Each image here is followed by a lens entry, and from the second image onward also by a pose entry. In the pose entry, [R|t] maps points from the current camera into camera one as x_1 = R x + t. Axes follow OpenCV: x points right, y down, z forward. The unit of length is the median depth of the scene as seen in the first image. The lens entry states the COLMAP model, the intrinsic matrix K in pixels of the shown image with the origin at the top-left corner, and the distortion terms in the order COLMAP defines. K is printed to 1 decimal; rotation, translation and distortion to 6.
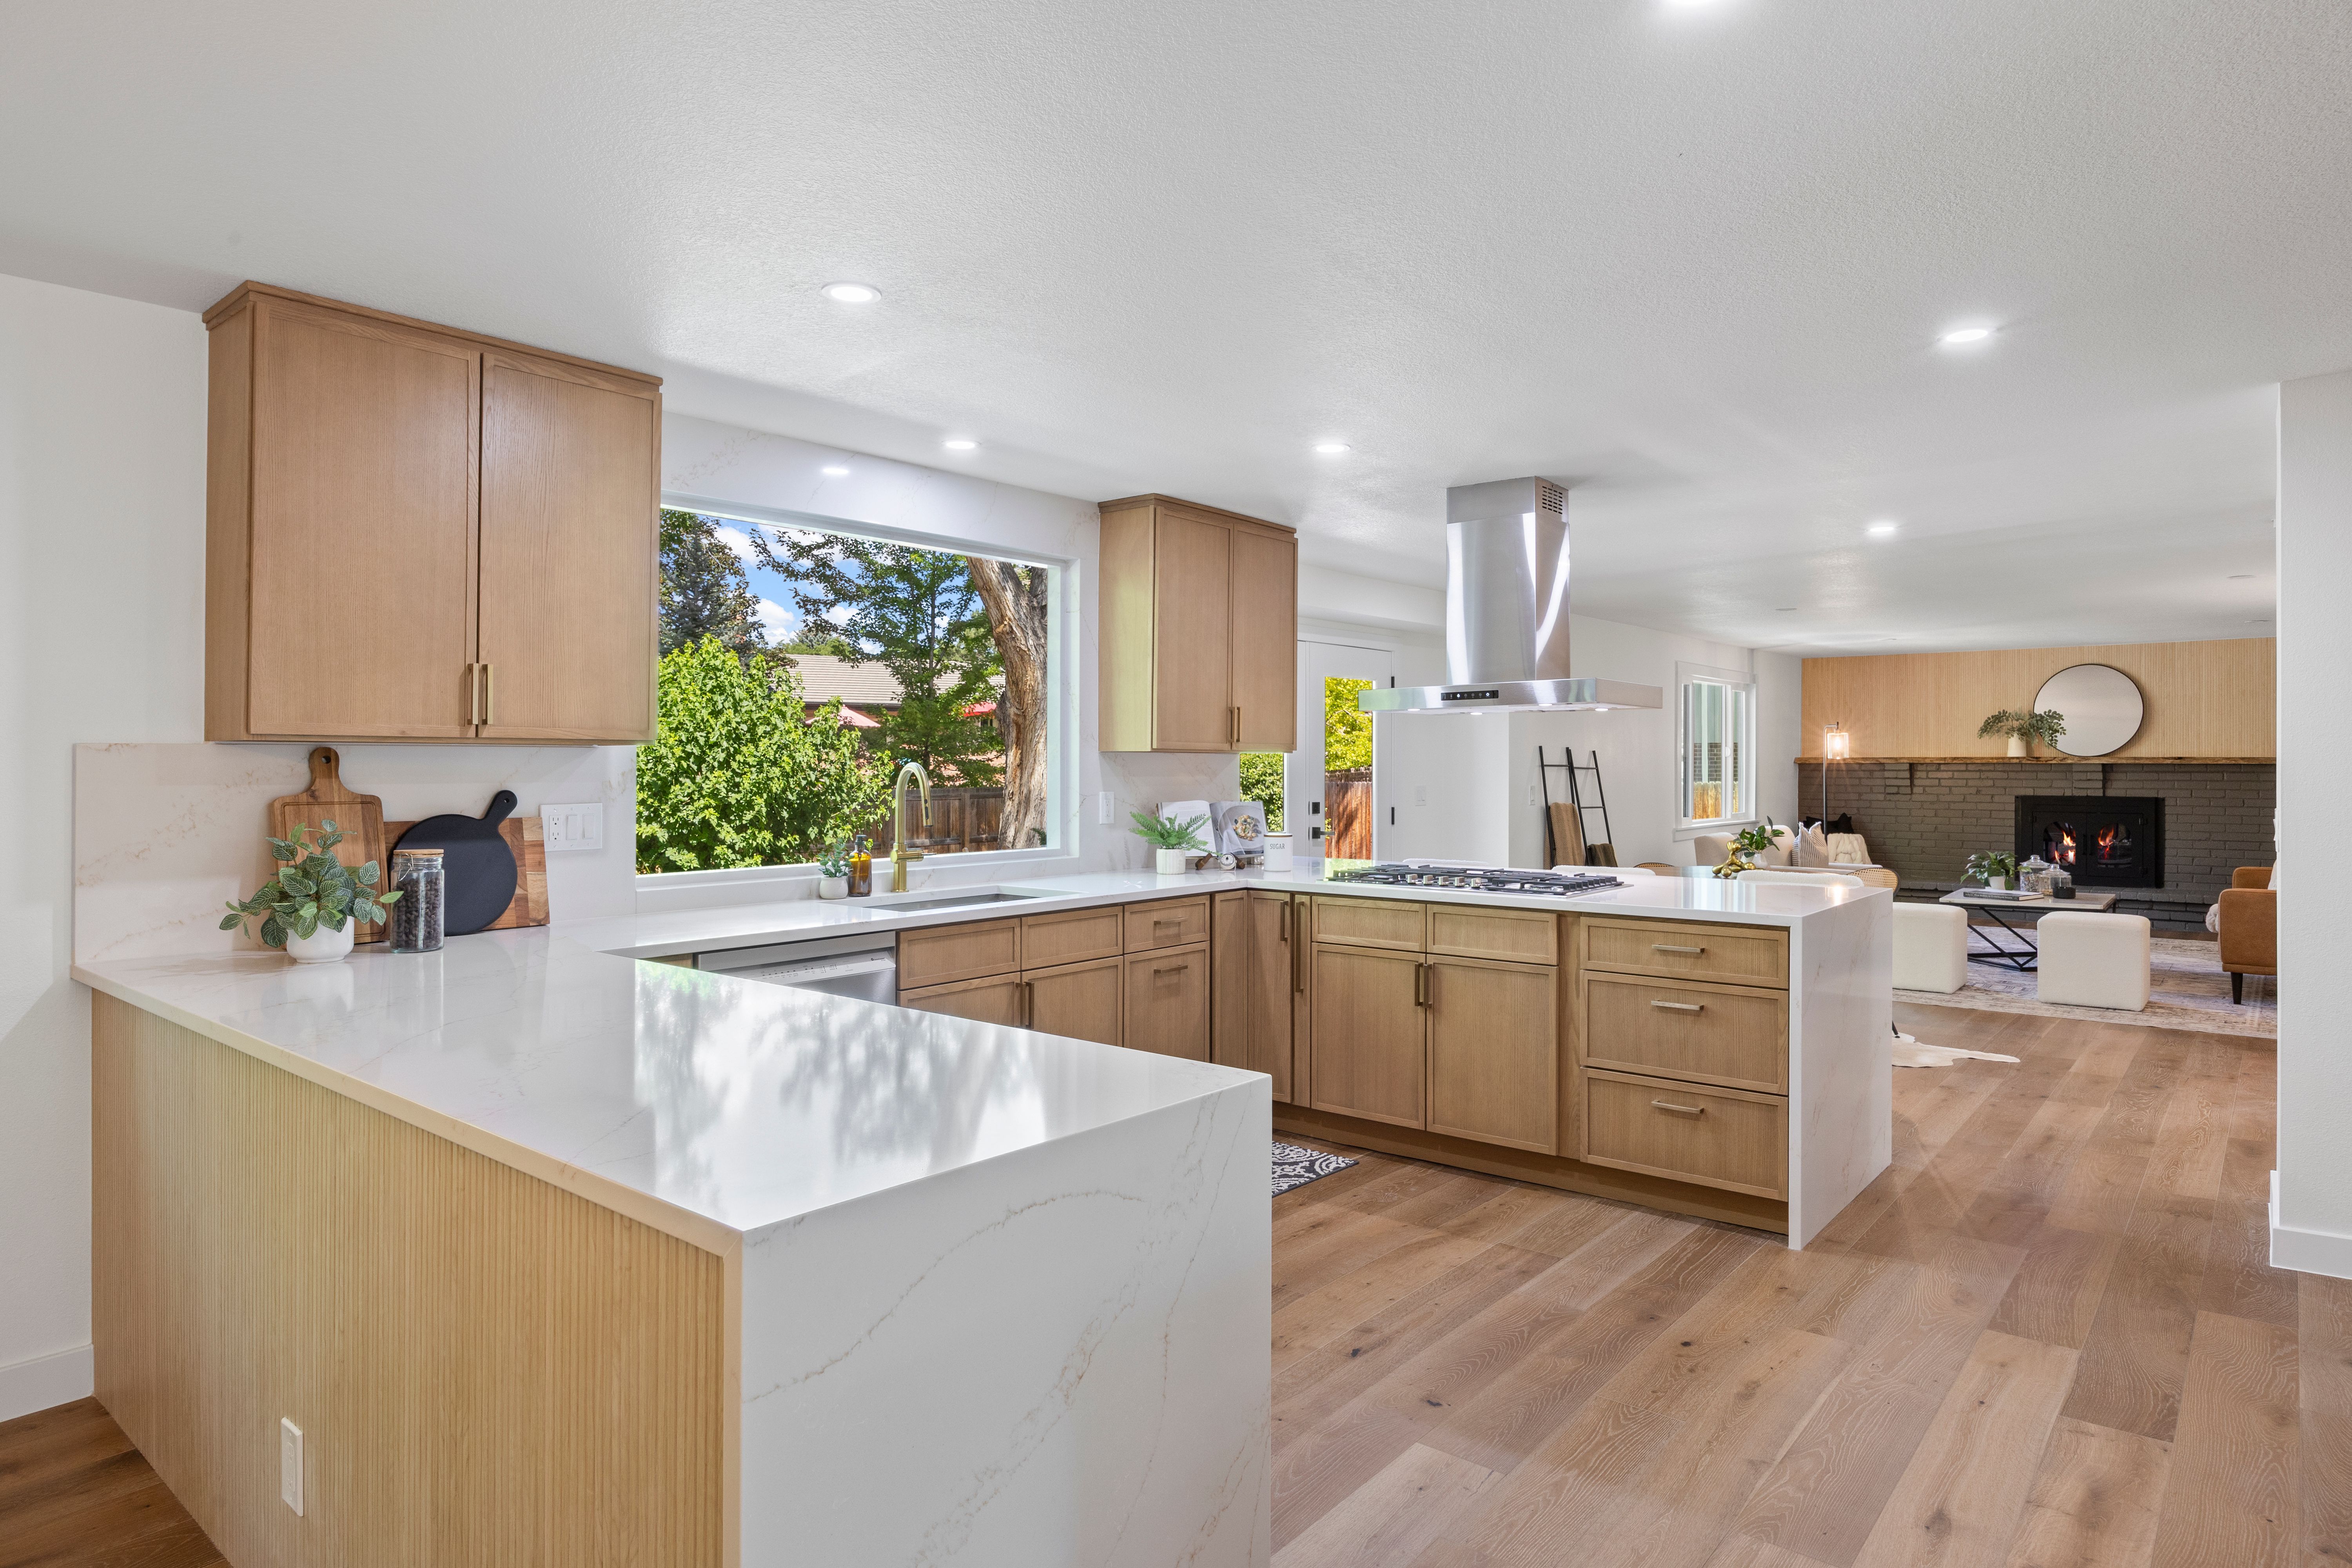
lens RADIAL K [[1348.7, 0, 1182.0], [0, 1348.7, 773.1], [0, 0, 1]] dist [-0.013175, 0.000673]
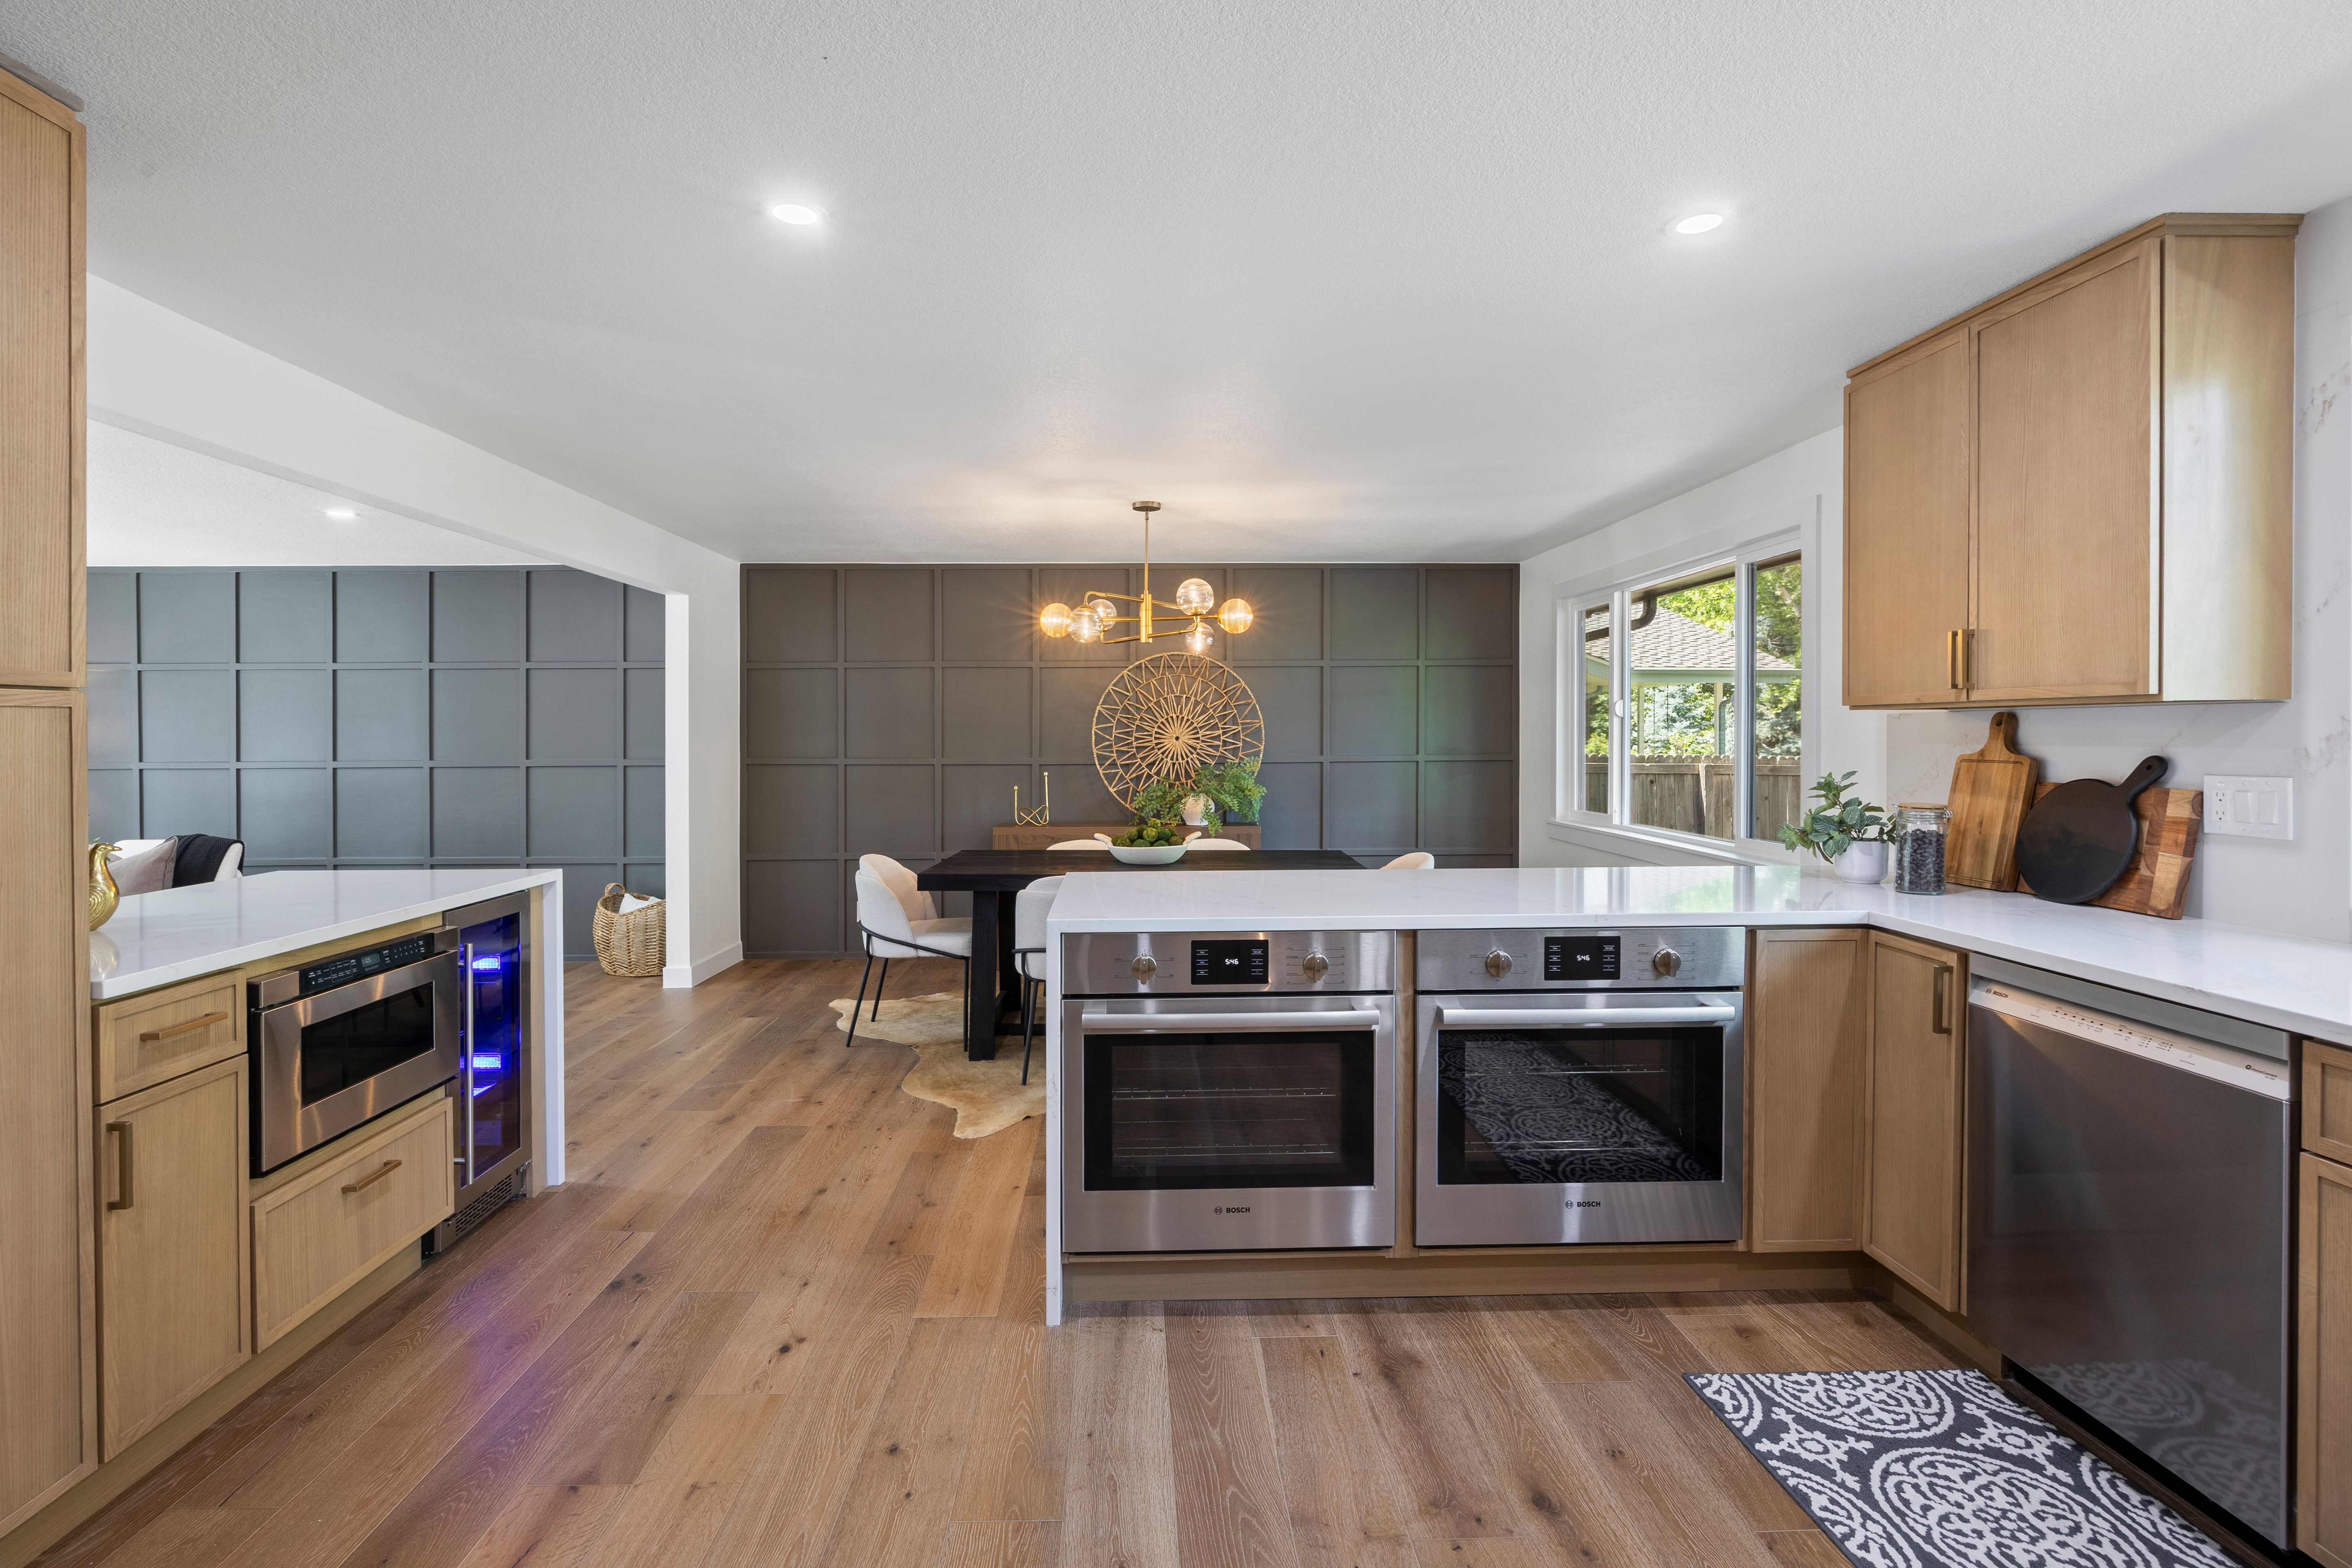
lens RADIAL K [[1063.5, 0, 1153.8], [0, 1063.5, 735.9], [0, 0, 1]] dist [-0.004008, 0.000145]
pose [[-0.751996, 0.005142, -0.659148, 0.279248], [0.001020, 0.999977, 0.006637, -0.003360], [0.659167, 0.004319, -0.751984, 0.697648]]
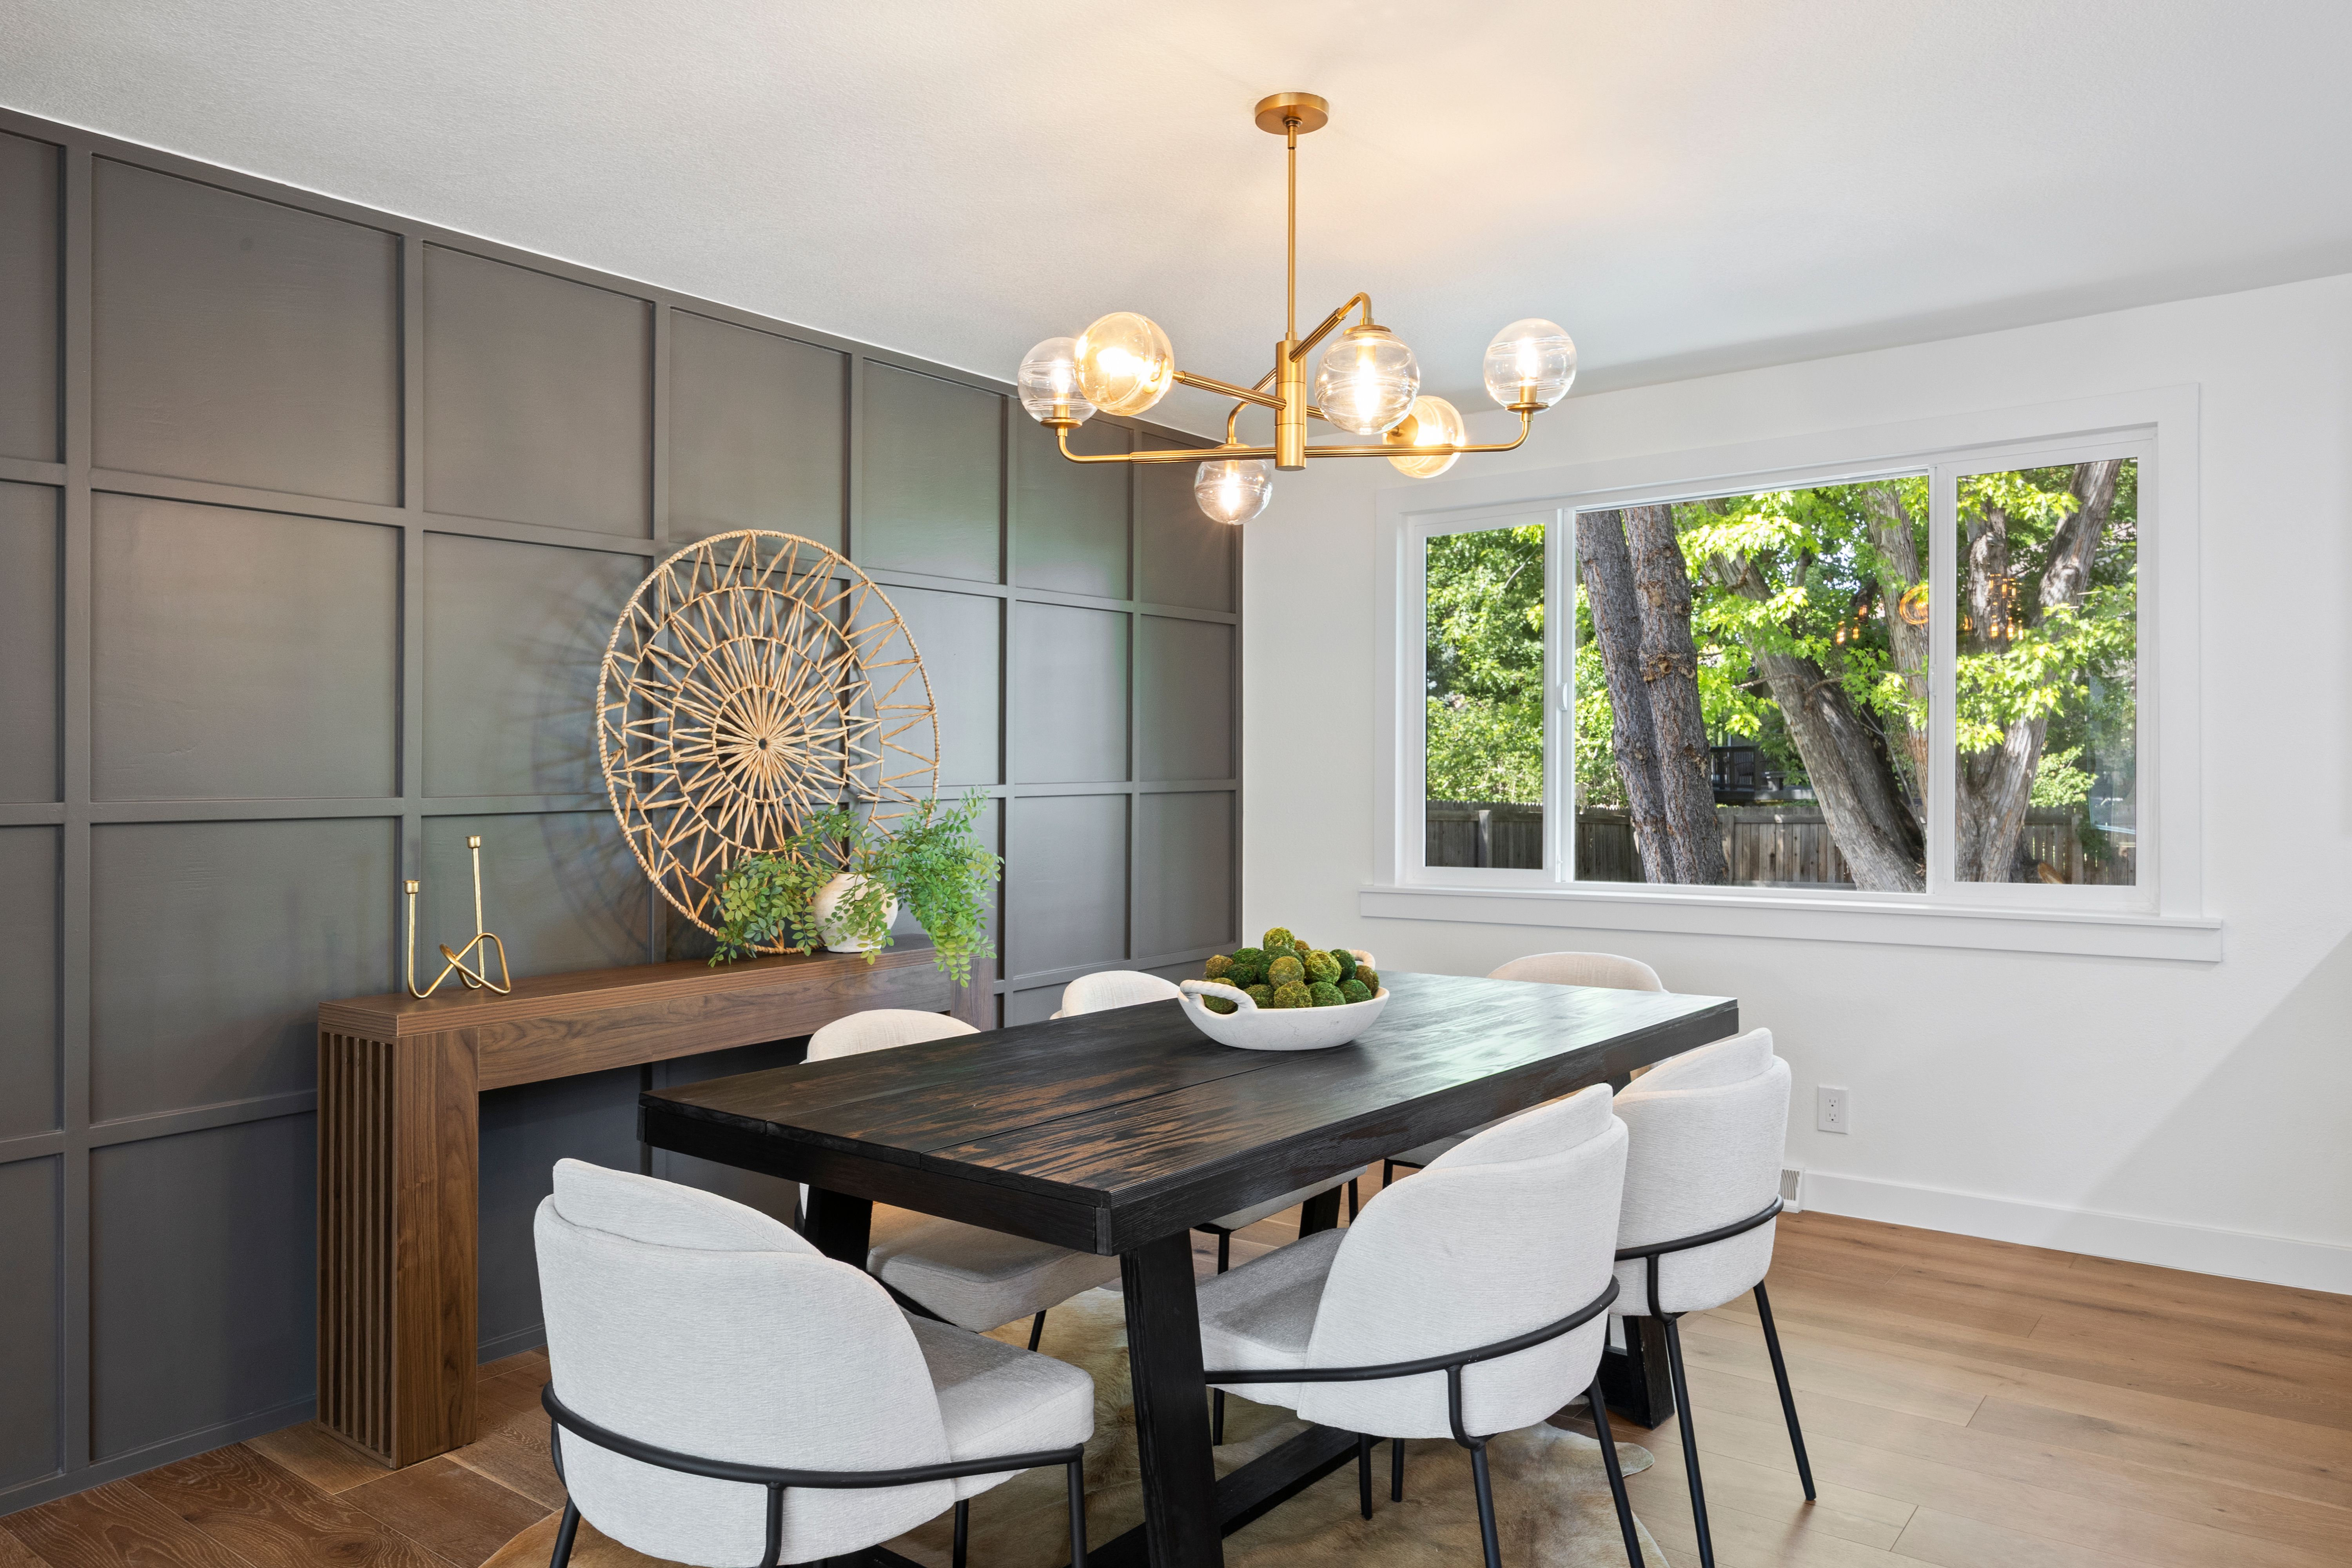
lens RADIAL K [[1574.9, 0, 1182.2], [0, 1574.9, 777.5], [0, 0, 1]] dist [0.007762, 0.001529]
pose [[0.047132, 0.002771, -0.998885, 0.205043], [0.005210, 0.999982, 0.003020, 0.020787], [0.998875, -0.005346, 0.047117, -0.013974]]
